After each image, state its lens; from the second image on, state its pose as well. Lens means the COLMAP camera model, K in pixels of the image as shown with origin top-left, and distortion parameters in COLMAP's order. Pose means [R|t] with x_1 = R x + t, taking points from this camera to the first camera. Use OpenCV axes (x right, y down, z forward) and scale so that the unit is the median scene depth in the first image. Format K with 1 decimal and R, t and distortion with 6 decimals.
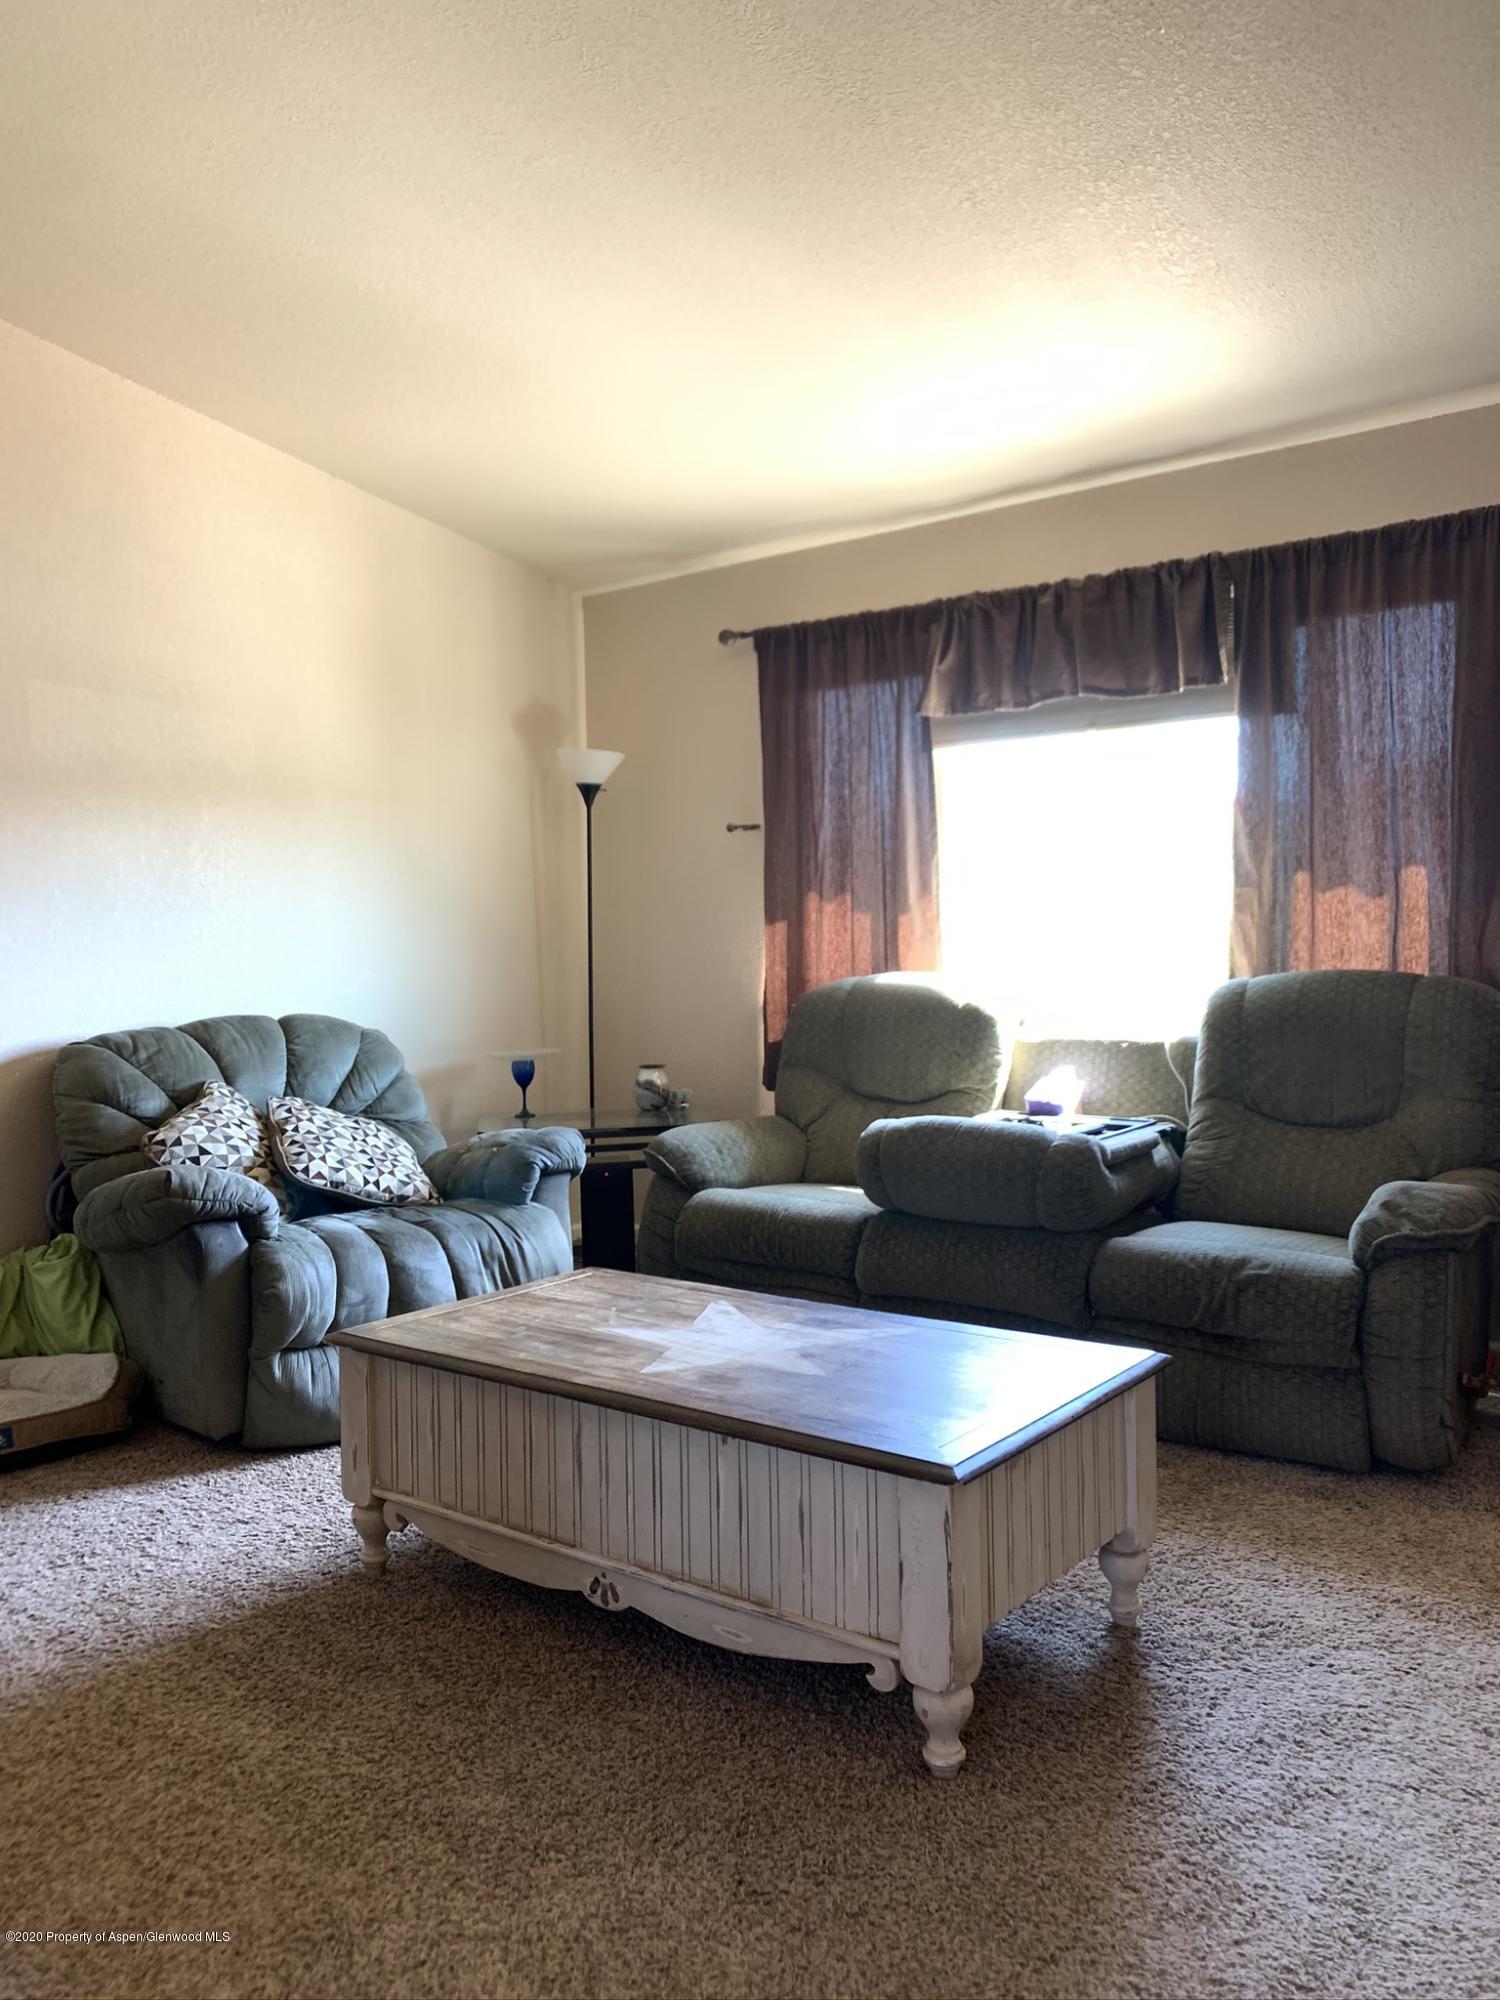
lens RADIAL K [[1553.3, 0, 748.6], [0, 1553.3, 996.0], [0, 0, 1]] dist [0.003498, -0.000225]
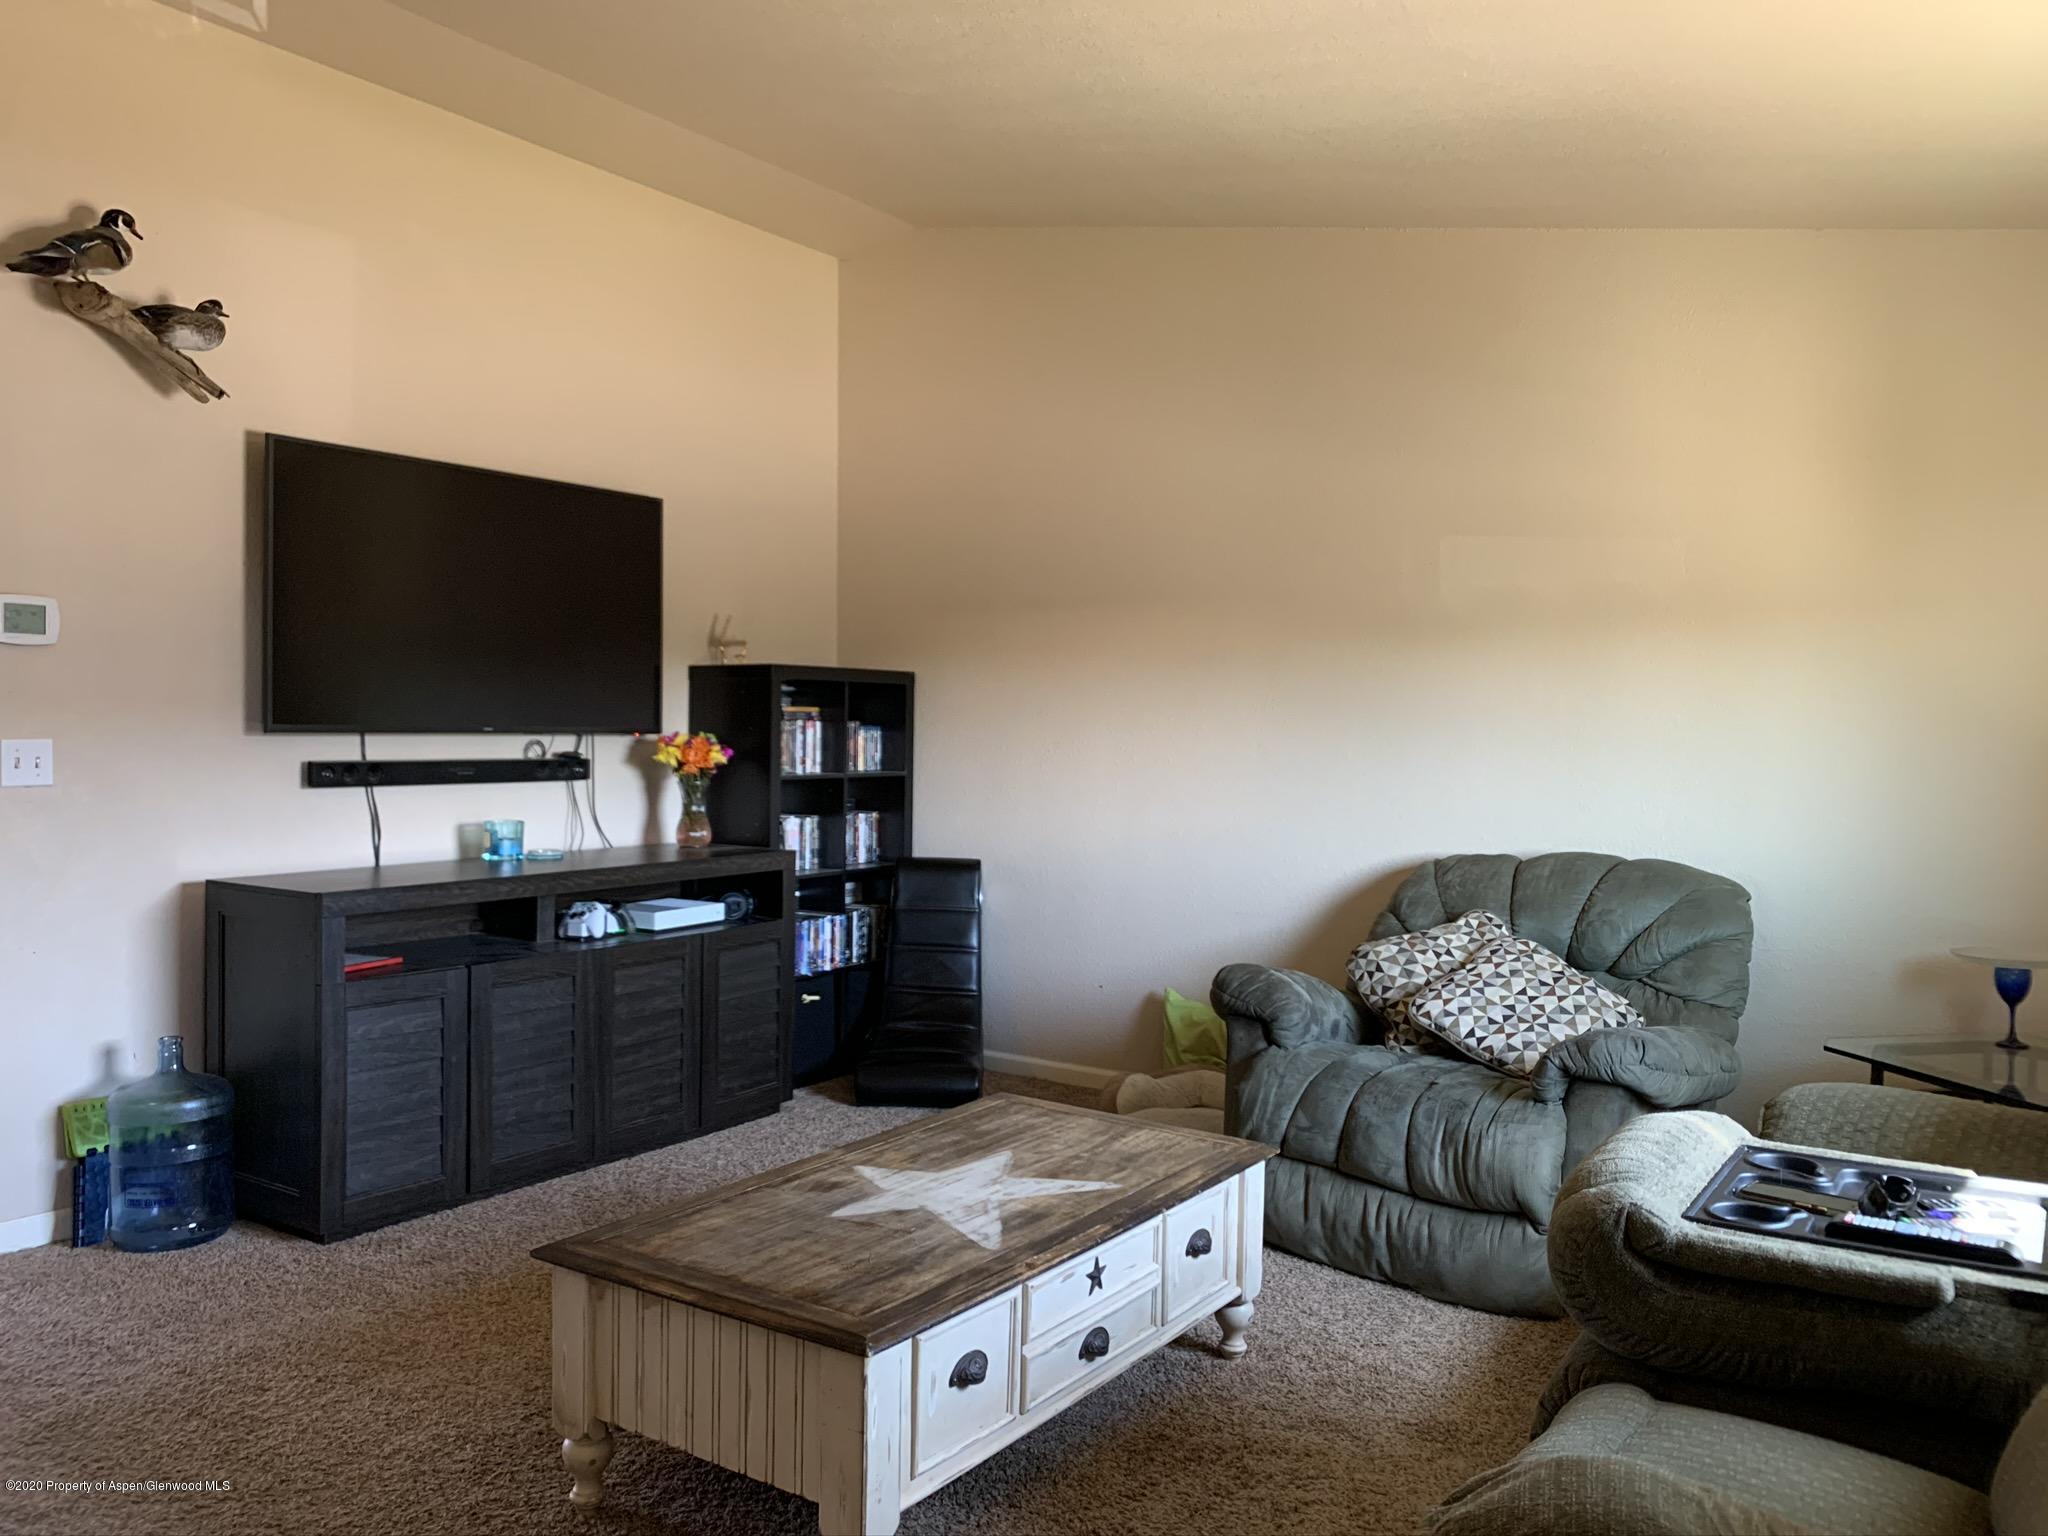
lens RADIAL K [[1590.6, 0, 1023.2], [0, 1590.6, 767.8], [0, 0, 1]] dist [0.003498, -0.000225]
pose [[0.051438, 0.057898, -0.996996, 0.728047], [-0.051091, 0.997163, 0.055272, -0.087812], [0.997368, 0.048094, 0.054250, 0.670064]]
